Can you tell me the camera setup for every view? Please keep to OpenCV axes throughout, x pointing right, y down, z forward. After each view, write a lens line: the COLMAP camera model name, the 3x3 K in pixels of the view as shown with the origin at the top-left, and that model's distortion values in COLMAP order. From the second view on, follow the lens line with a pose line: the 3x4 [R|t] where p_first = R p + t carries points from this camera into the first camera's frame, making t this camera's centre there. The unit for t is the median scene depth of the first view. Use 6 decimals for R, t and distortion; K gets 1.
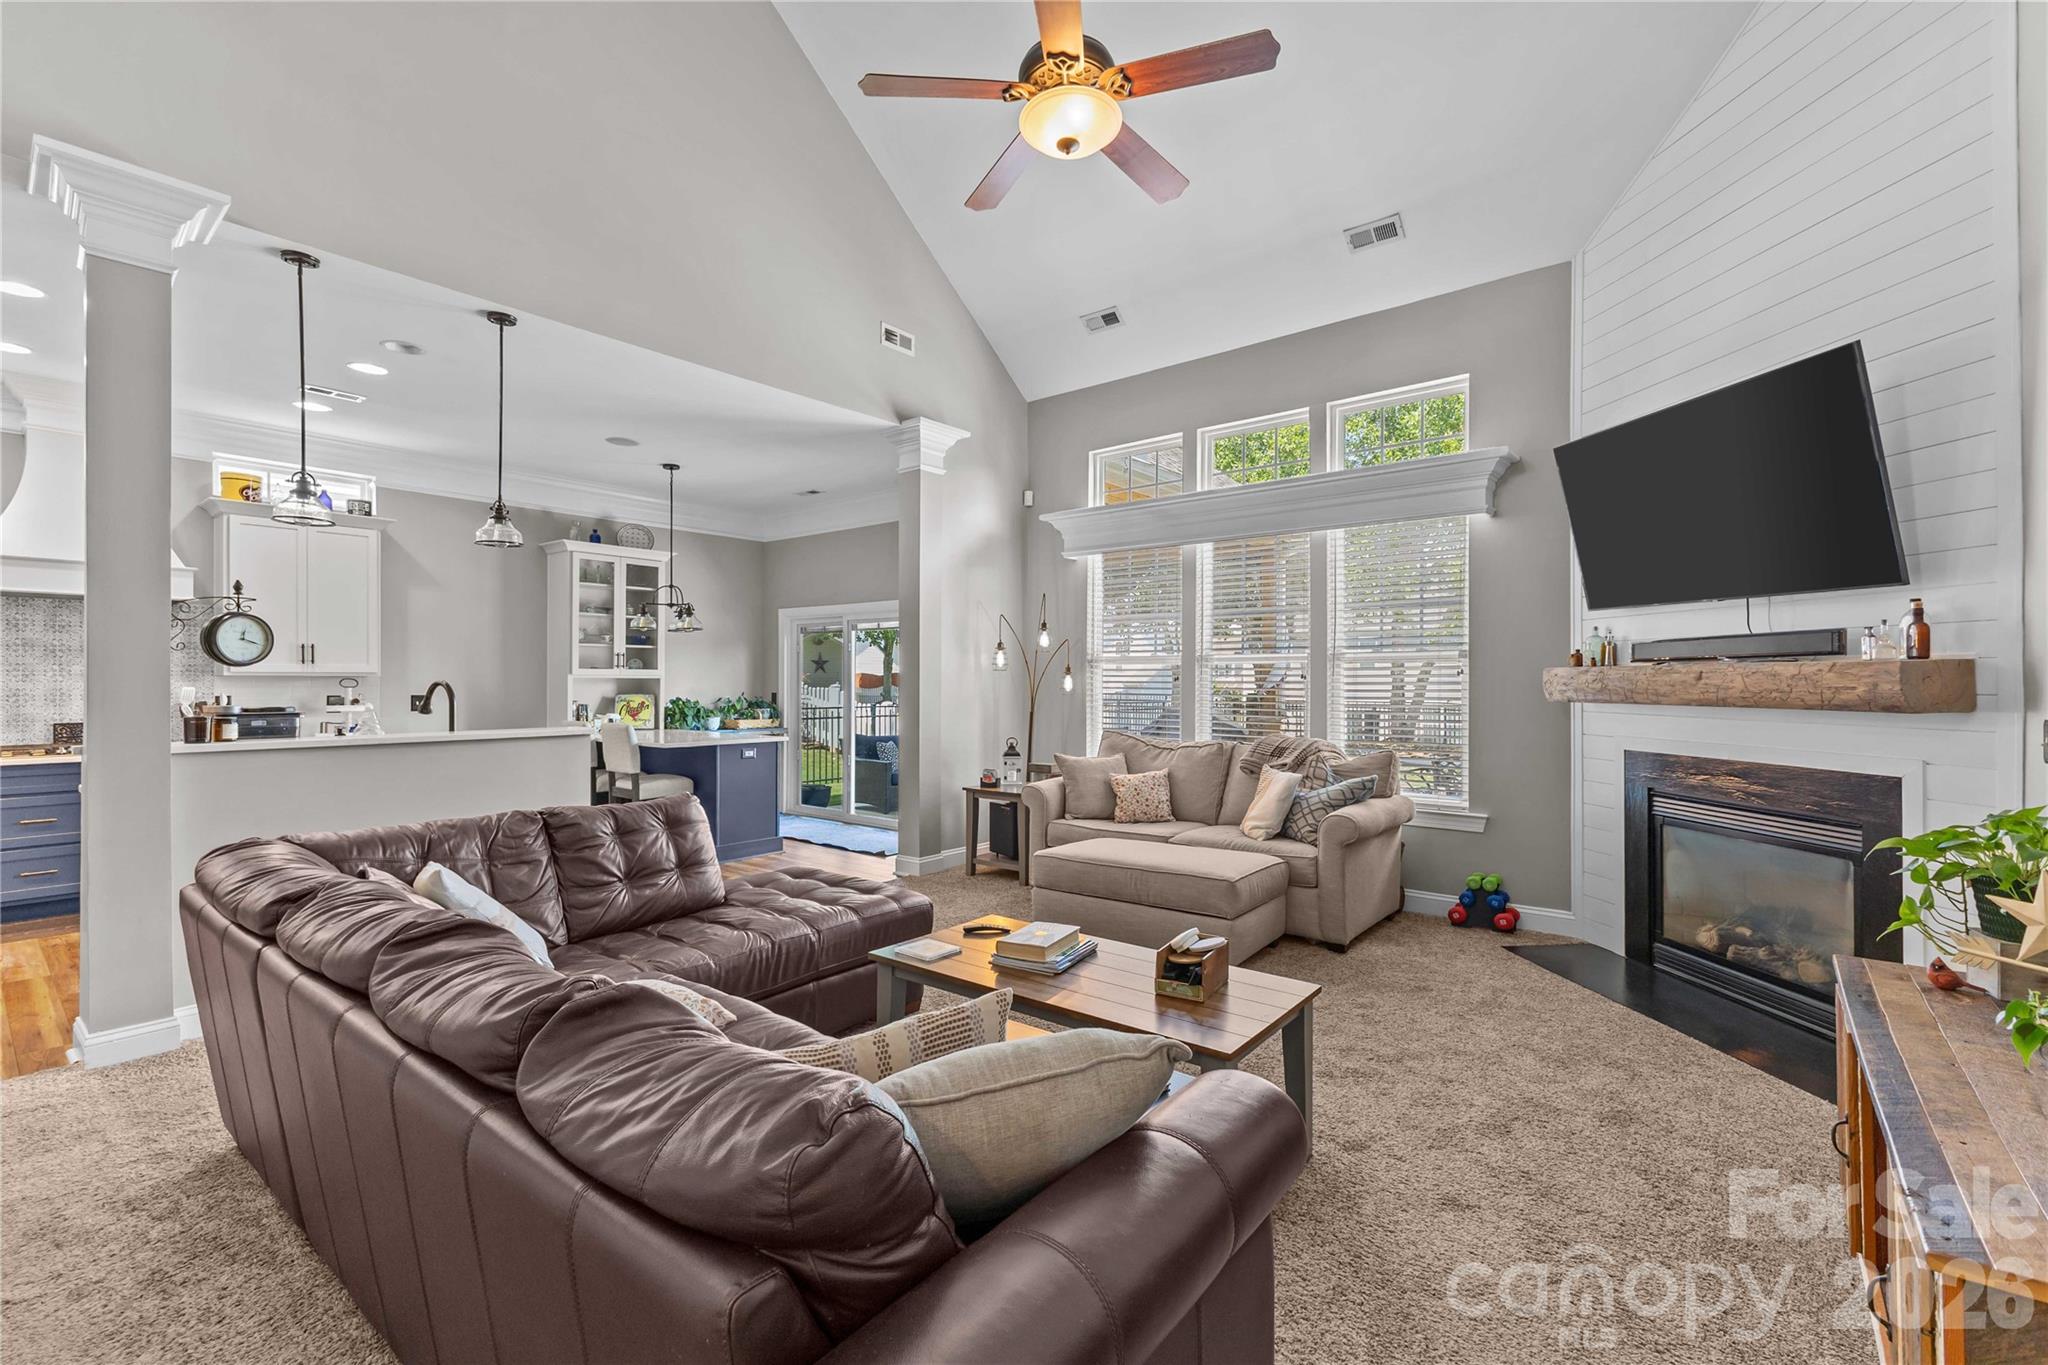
lens RADIAL K [[895.7, 0, 1034.5], [0, 895.7, 679.2], [0, 0, 1]] dist [0.000670, 0.000052]
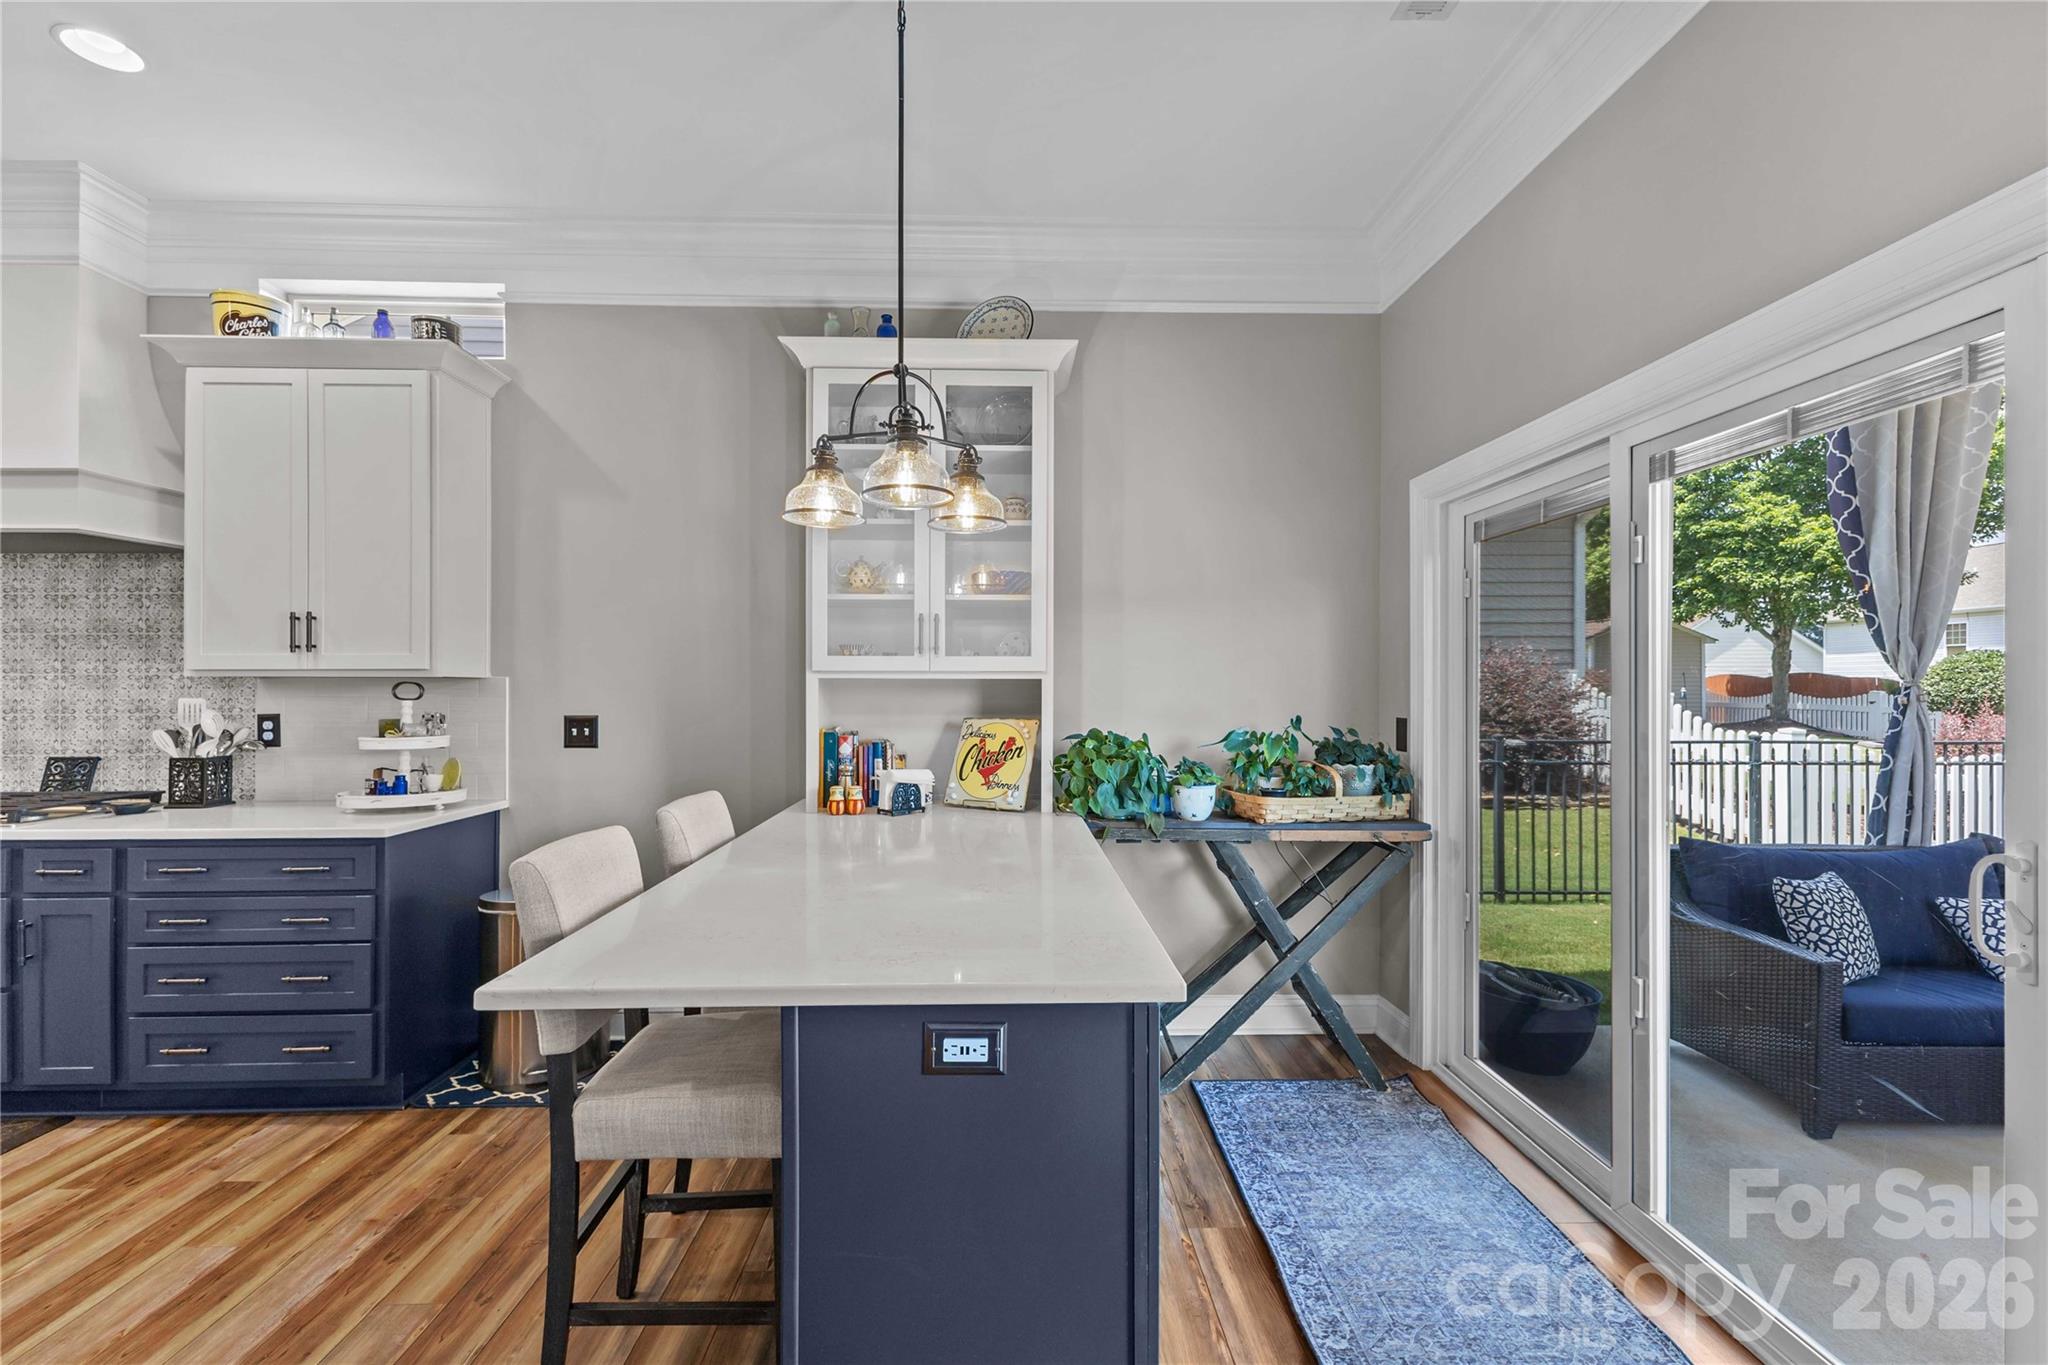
lens RADIAL K [[885.7, 0, 1020.9], [0, 885.7, 685.2], [0, 0, 1]] dist [0.023218, -0.009727]
pose [[0.650843, -0.002760, -0.759208, -0.161127], [0.003236, 0.999994, -0.000862, 0.002493], [0.759206, -0.001896, 0.650848, 0.879671]]
